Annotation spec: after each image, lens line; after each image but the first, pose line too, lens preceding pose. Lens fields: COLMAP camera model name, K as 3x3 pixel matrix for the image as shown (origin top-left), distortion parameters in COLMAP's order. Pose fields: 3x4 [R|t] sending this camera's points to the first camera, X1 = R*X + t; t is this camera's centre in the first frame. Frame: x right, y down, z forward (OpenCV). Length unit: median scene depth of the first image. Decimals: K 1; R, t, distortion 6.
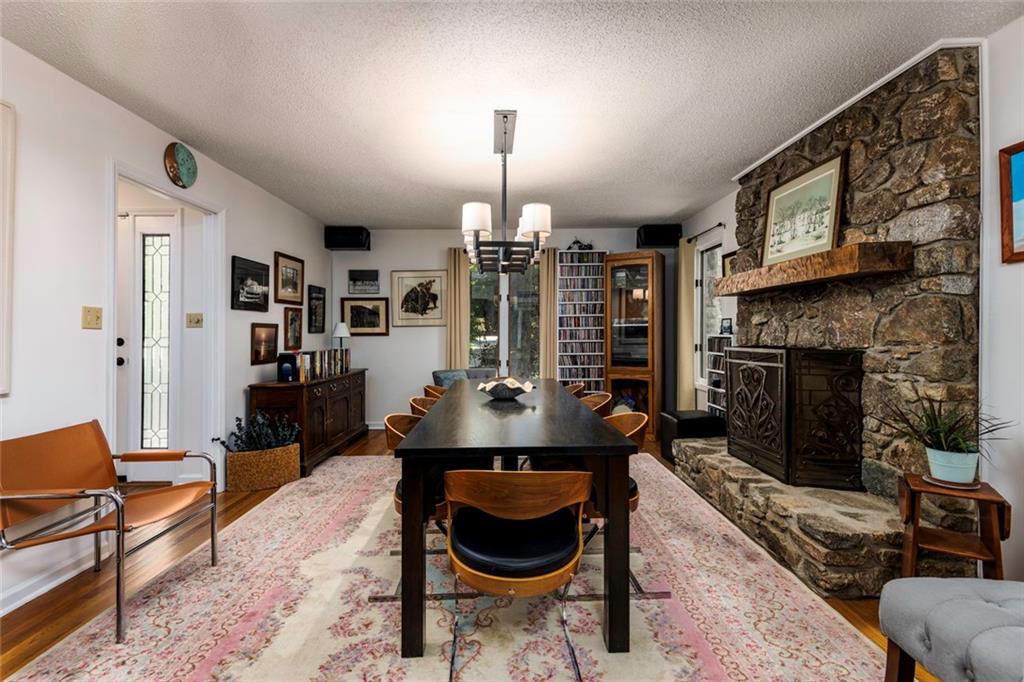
lens RADIAL K [[457.2, 0, 510.4], [0, 457.2, 337.7], [0, 0, 1]] dist [0.001299, 0.000067]
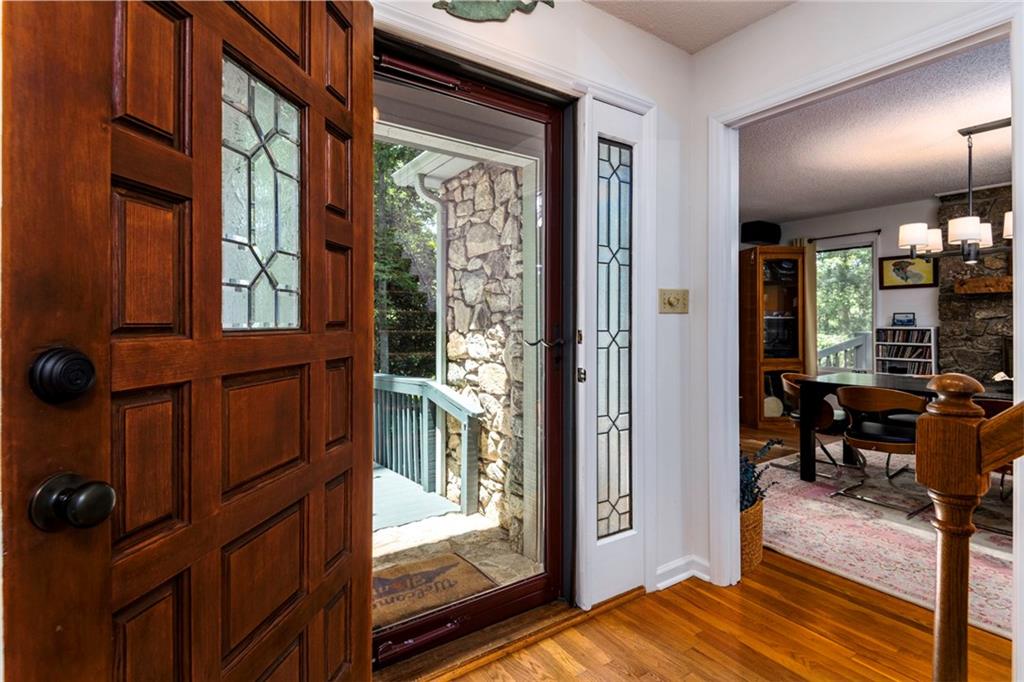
lens RADIAL K [[484.7, 0, 512.9], [0, 484.7, 329.9], [0, 0, 1]] dist [0.001748, -0.000173]
pose [[0.840060, -0.001424, 0.542491, -1.410311], [0.002365, 0.999997, -0.001037, -0.000250], [-0.542488, 0.002154, 0.840061, 0.685942]]
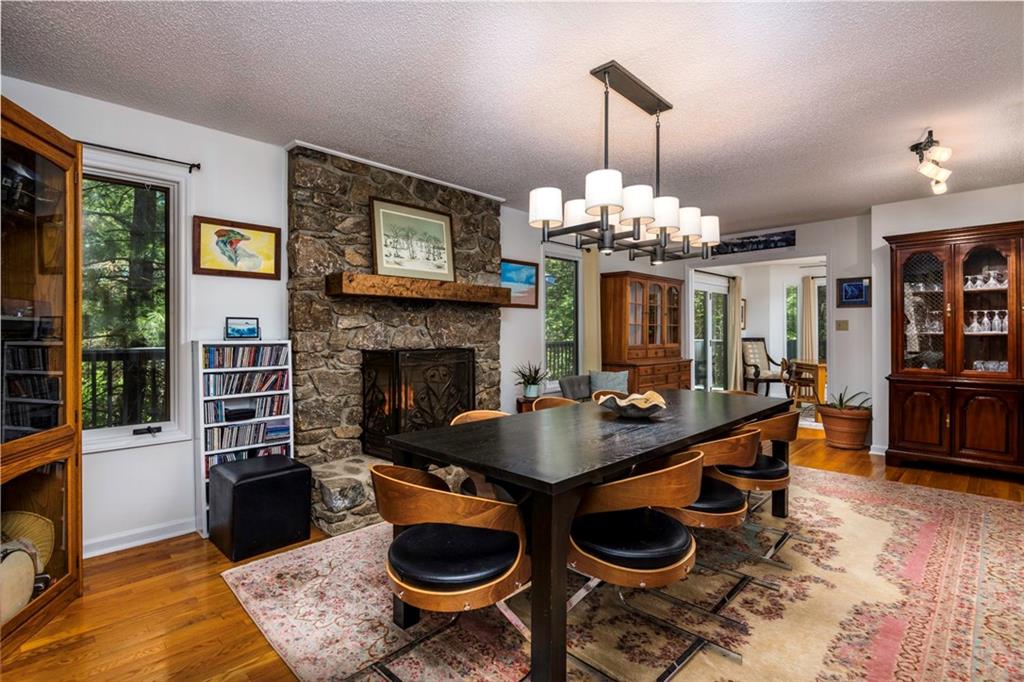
lens RADIAL K [[484.7, 0, 504.9], [0, 484.7, 334.2], [0, 0, 1]] dist [0.001748, -0.000173]
pose [[-0.690163, 0.003165, 0.723647, -0.459189], [0.011701, 0.999909, 0.006785, -0.022959], [-0.723559, 0.013150, -0.690137, 1.671470]]
